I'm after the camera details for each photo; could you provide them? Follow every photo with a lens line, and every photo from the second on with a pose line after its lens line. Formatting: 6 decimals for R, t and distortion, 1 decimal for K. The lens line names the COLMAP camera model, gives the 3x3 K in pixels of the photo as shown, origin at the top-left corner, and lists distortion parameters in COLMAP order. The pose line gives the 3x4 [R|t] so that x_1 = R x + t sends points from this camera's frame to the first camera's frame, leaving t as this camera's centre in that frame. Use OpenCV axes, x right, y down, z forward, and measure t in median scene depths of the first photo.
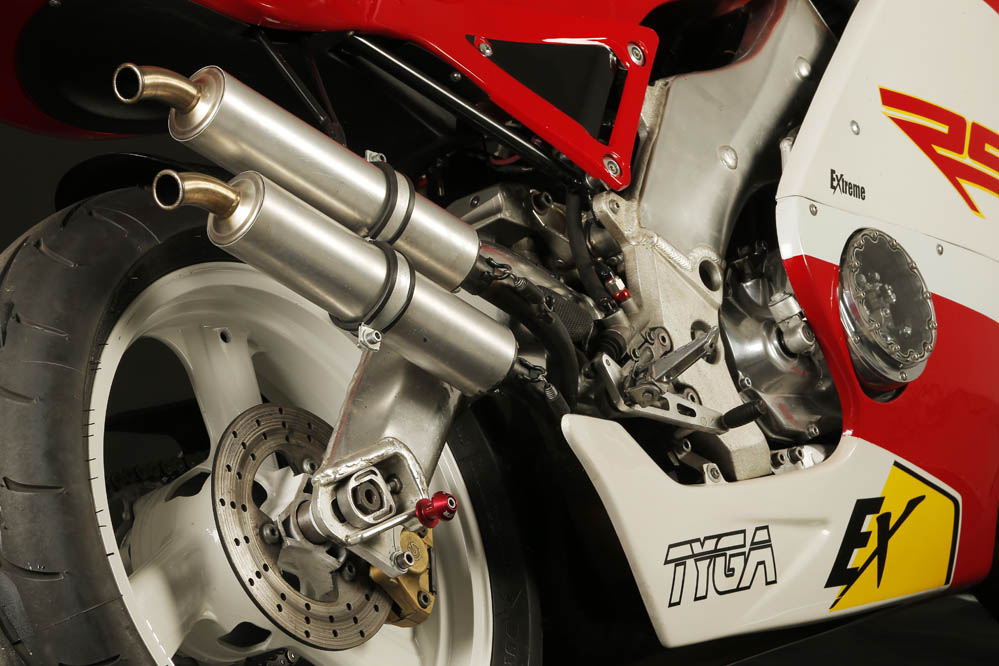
lens RADIAL K [[3654.4, 0, 502.8], [0, 3654.4, 322.0], [0, 0, 1]] dist [1.246544, 0.000000]
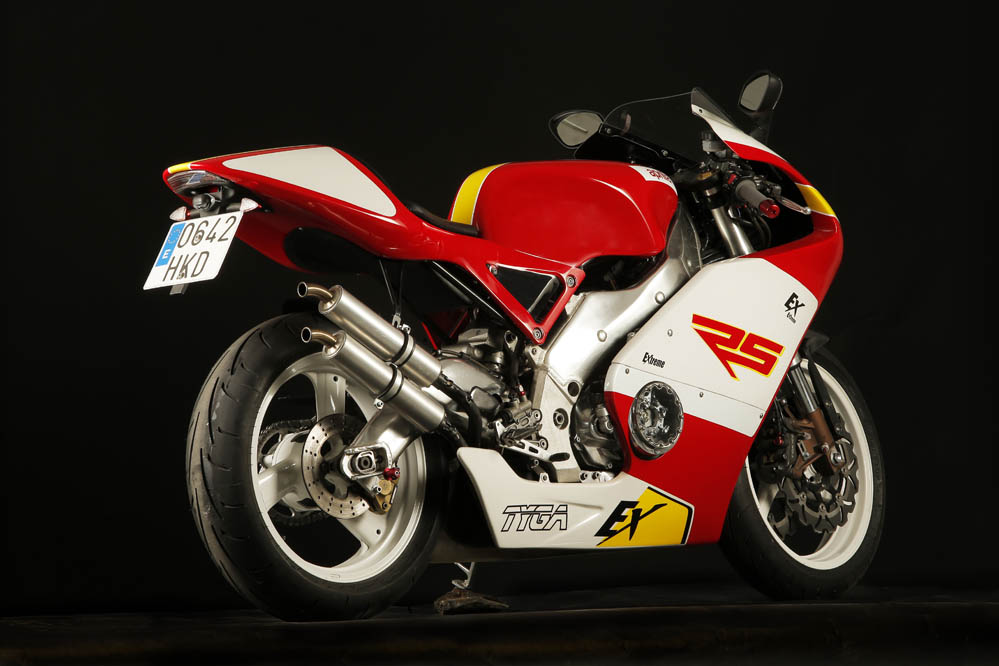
lens RADIAL K [[5559.9, 0, 497.8], [0, 5559.9, 336.1], [0, 0, 1]] dist [1.760192, 0.000000]
pose [[0.954265, 0.243931, -0.172847, 0.593266], [-0.223290, 0.965978, 0.130489, -0.477790], [0.198797, -0.085926, 0.976267, -2.313308]]
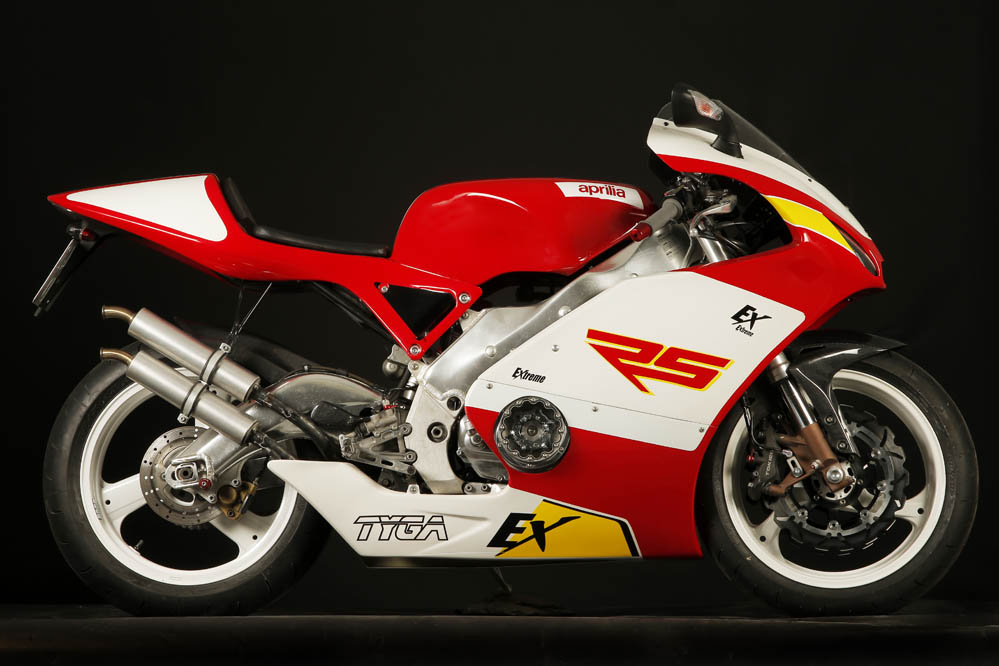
lens RADIAL K [[5559.9, 0, 497.1], [0, 5559.9, 333.3], [0, 0, 1]] dist [1.760192, 0.000000]
pose [[0.523966, 0.253592, -0.813112, 2.900454], [-0.045111, 0.961571, 0.270824, -1.002265], [0.850544, -0.105223, 0.515271, -0.757212]]
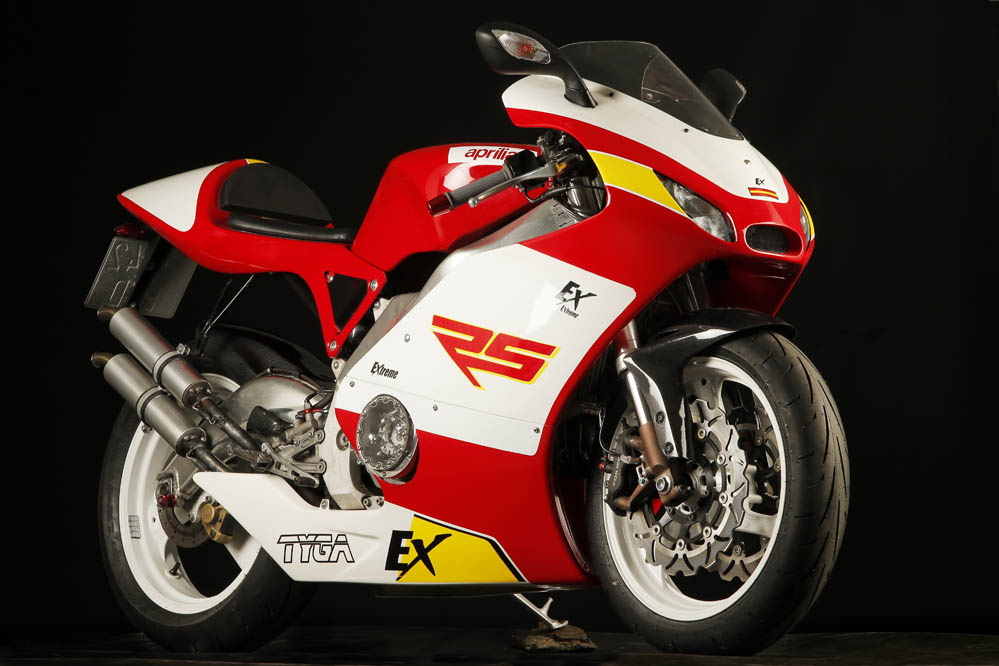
lens RADIAL K [[5559.9, 0, 498.8], [0, 5559.9, 335.6], [0, 0, 1]] dist [1.760192, 0.000000]
pose [[-0.184040, 0.219578, -0.958079, 2.960259], [0.156766, 0.968808, 0.191924, -0.623606], [0.970337, -0.114872, -0.212722, 1.745323]]
